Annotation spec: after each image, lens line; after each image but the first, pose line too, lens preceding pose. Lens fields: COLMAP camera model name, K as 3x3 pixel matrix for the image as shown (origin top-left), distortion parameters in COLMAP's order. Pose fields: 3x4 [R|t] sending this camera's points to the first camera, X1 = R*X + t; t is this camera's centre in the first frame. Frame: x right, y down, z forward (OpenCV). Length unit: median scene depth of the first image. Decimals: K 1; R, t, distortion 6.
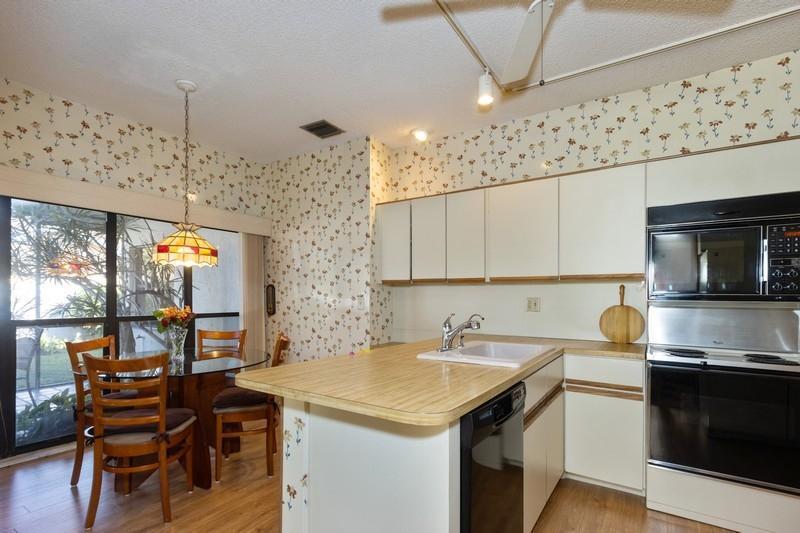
lens RADIAL K [[385.5, 0, 385.4], [0, 385.5, 298.1], [0, 0, 1]] dist [0.004449, -0.002839]
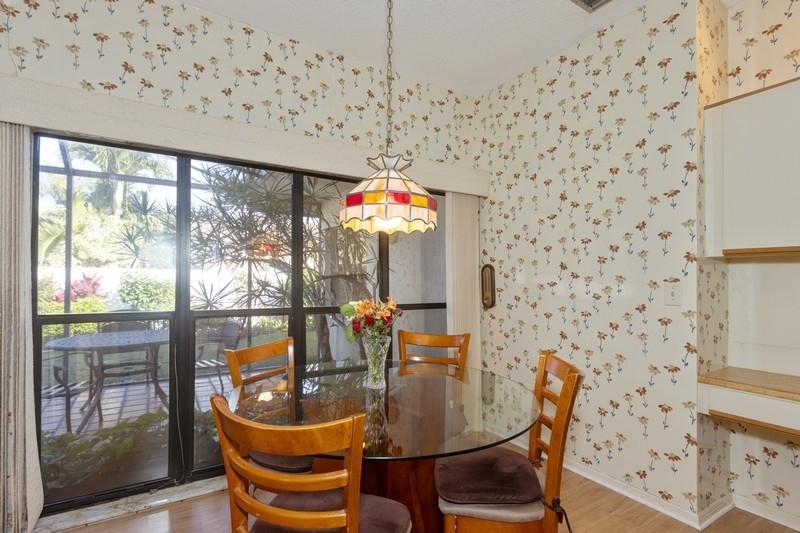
lens RADIAL K [[385.5, 0, 390.4], [0, 385.5, 278.2], [0, 0, 1]] dist [0.004449, -0.002839]
pose [[0.907466, -0.002705, -0.420116, -0.211069], [-0.003652, 0.999891, -0.014325, 0.000731], [0.420109, 0.014534, 0.907357, 0.370282]]
